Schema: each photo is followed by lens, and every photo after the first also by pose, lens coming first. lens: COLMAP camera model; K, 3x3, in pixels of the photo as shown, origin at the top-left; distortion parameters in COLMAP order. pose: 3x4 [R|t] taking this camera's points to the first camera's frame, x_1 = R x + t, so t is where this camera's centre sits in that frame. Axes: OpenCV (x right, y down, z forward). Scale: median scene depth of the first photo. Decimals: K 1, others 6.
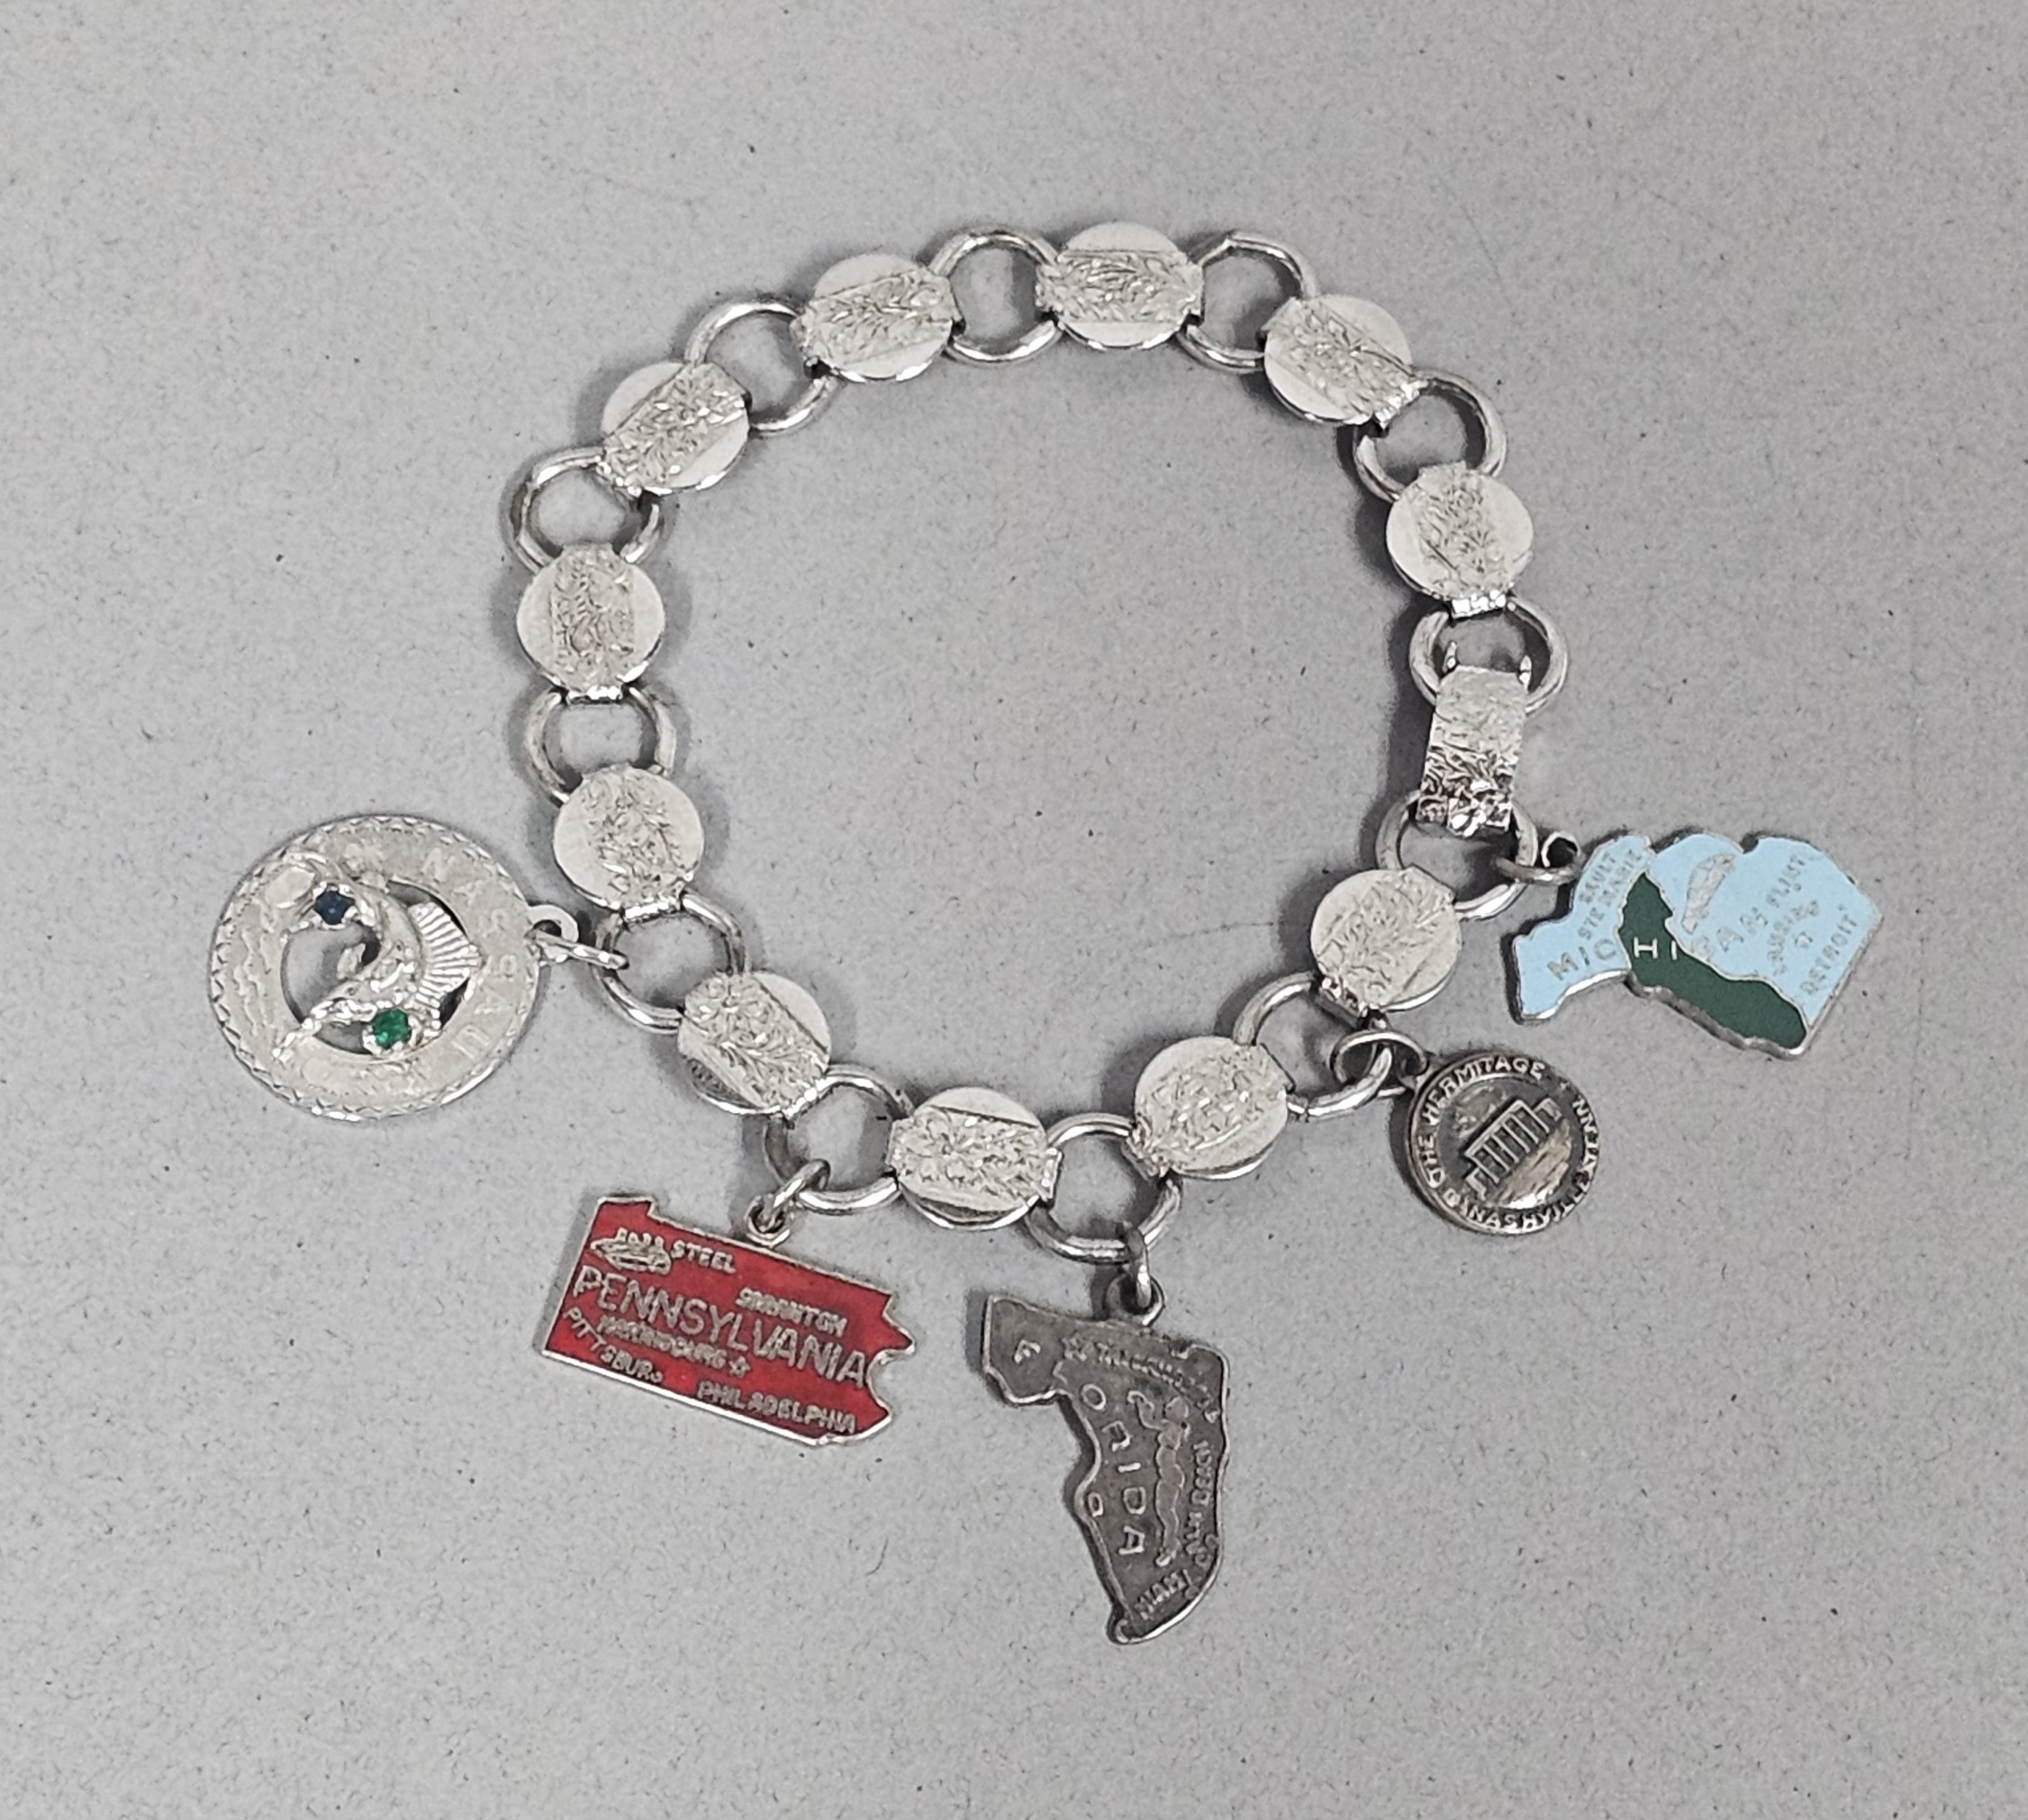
lens RADIAL K [[1508.1, 0, 1024.2], [0, 1508.1, 909.0], [0, 0, 1]] dist [0.000121, 0.001878]
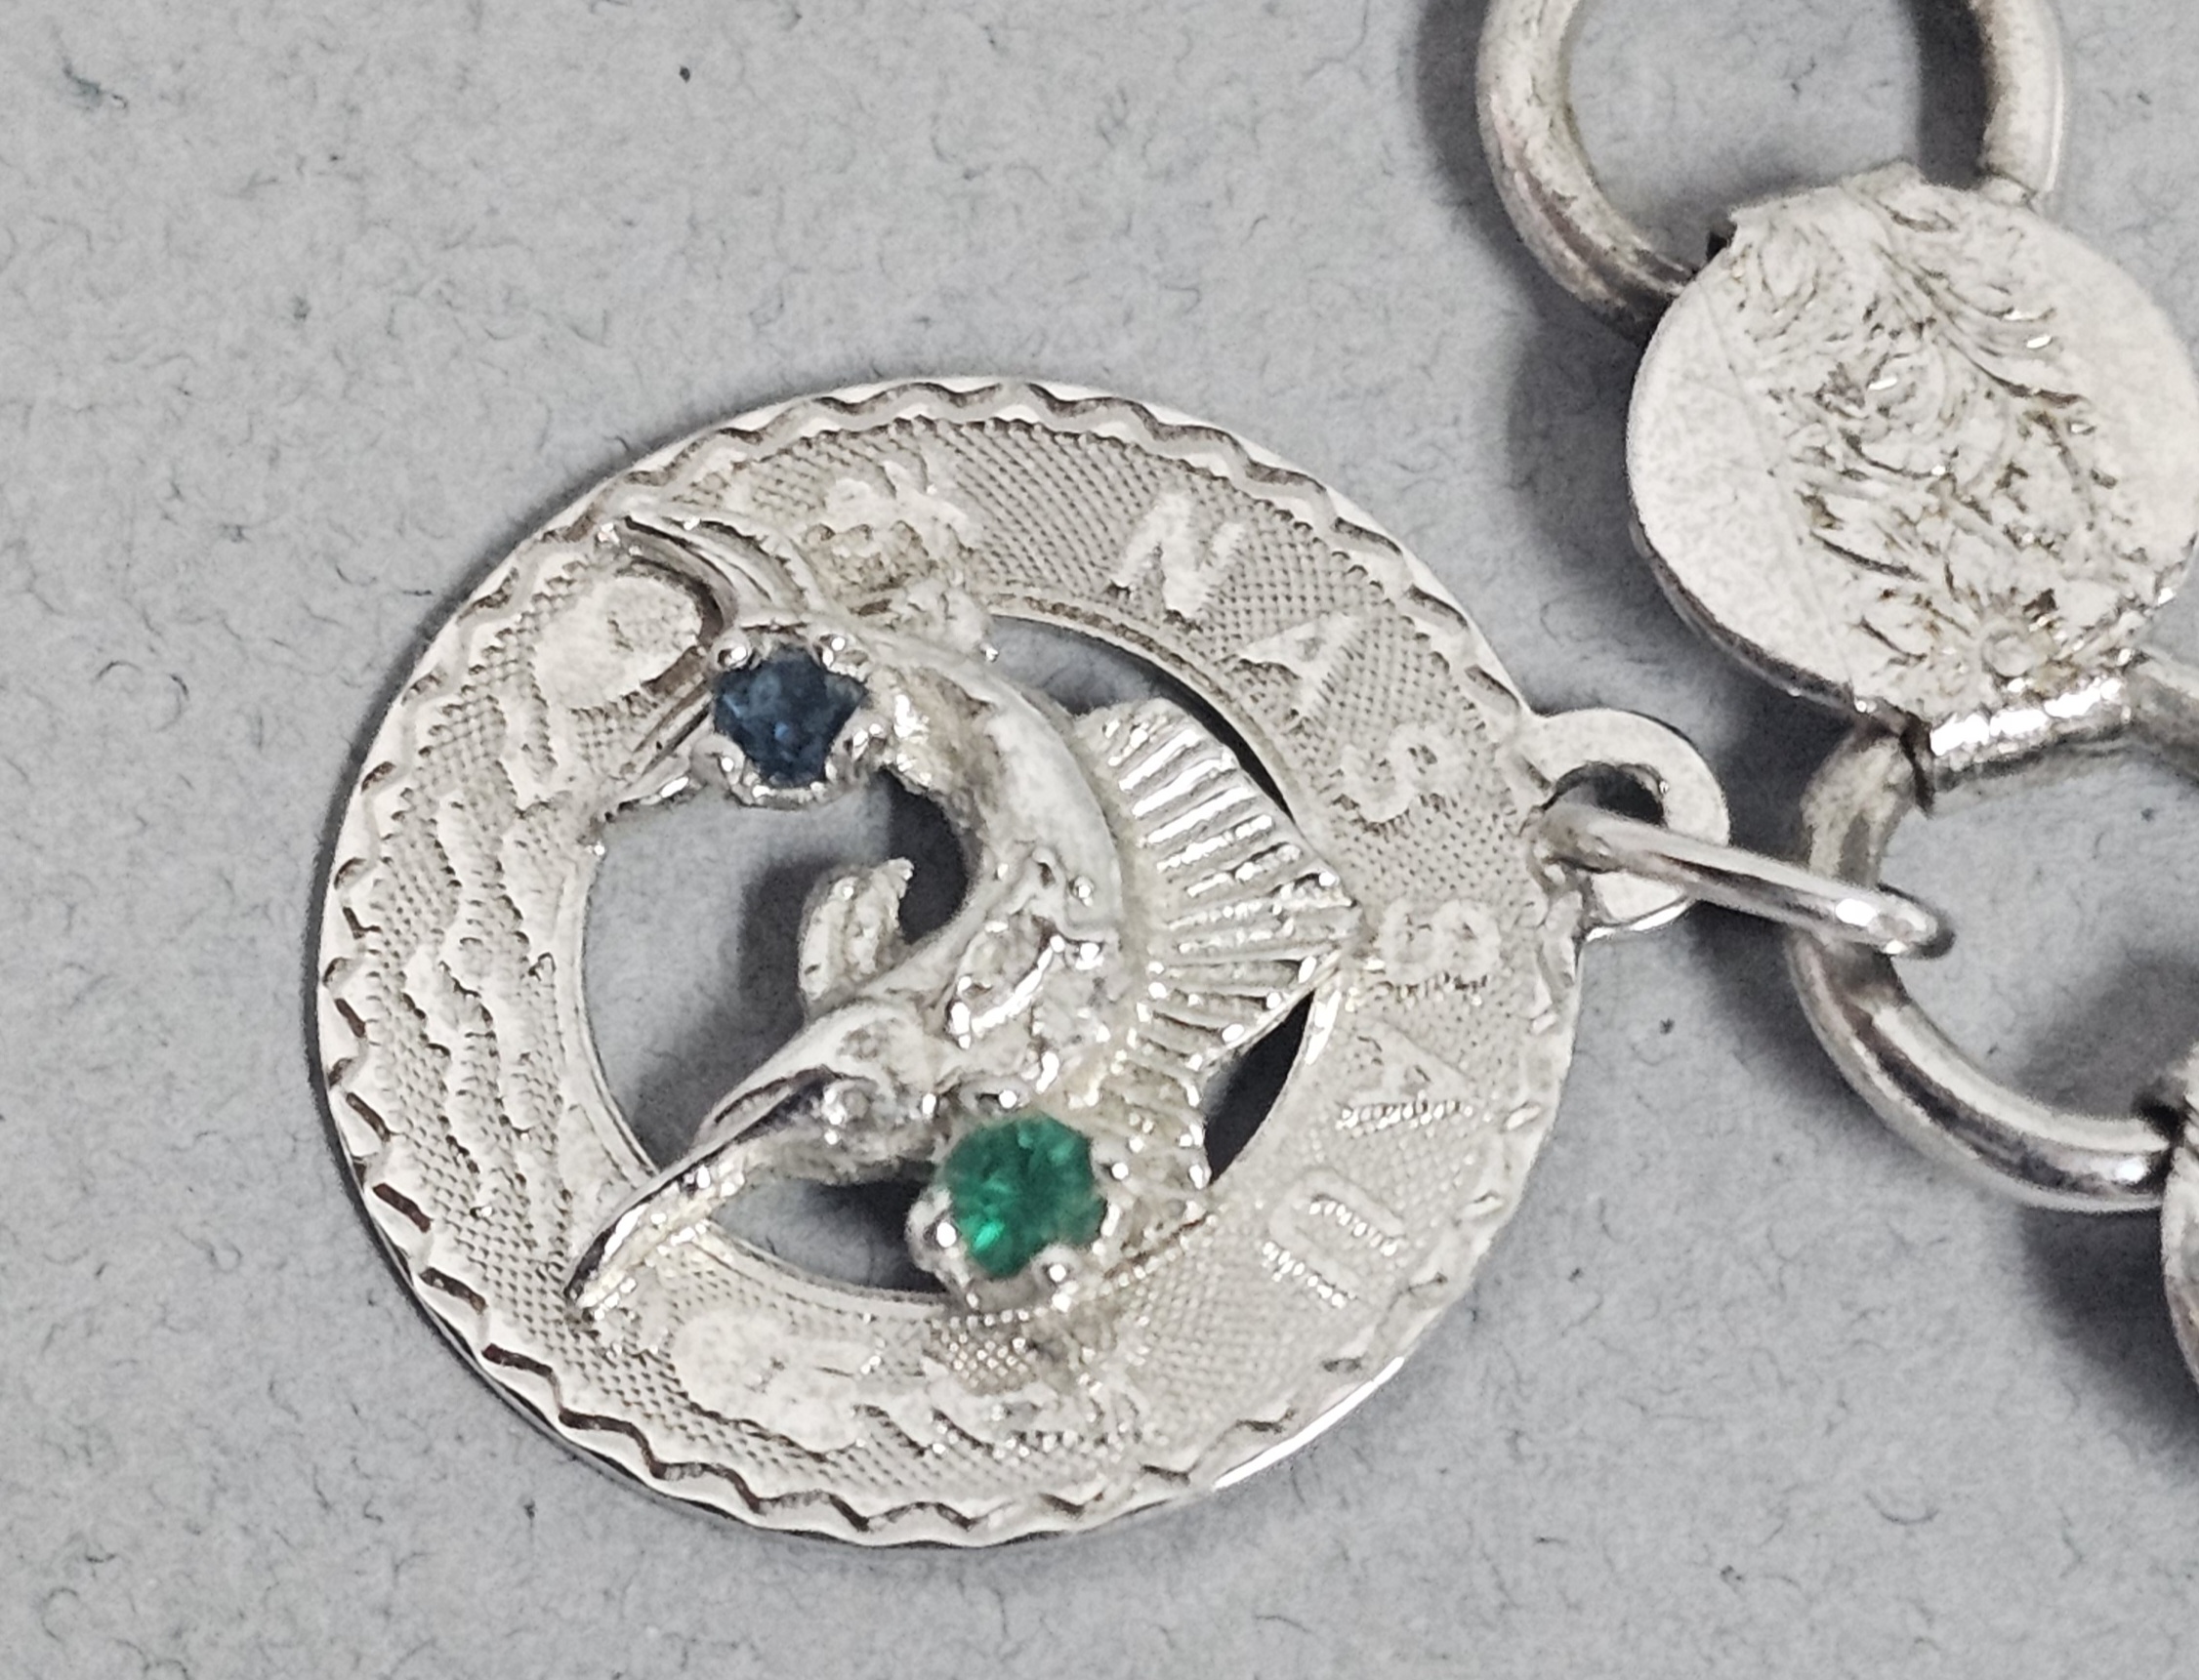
lens RADIAL K [[1684.3, 0, 1098.5], [0, 1684.3, 839.9], [0, 0, 1]] dist [-0.009405, -0.000225]
pose [[0.999914, -0.001777, -0.013019, -0.400599], [0.001601, 0.999907, -0.013511, 0.023766], [0.013042, 0.013489, 0.999824, 0.712003]]
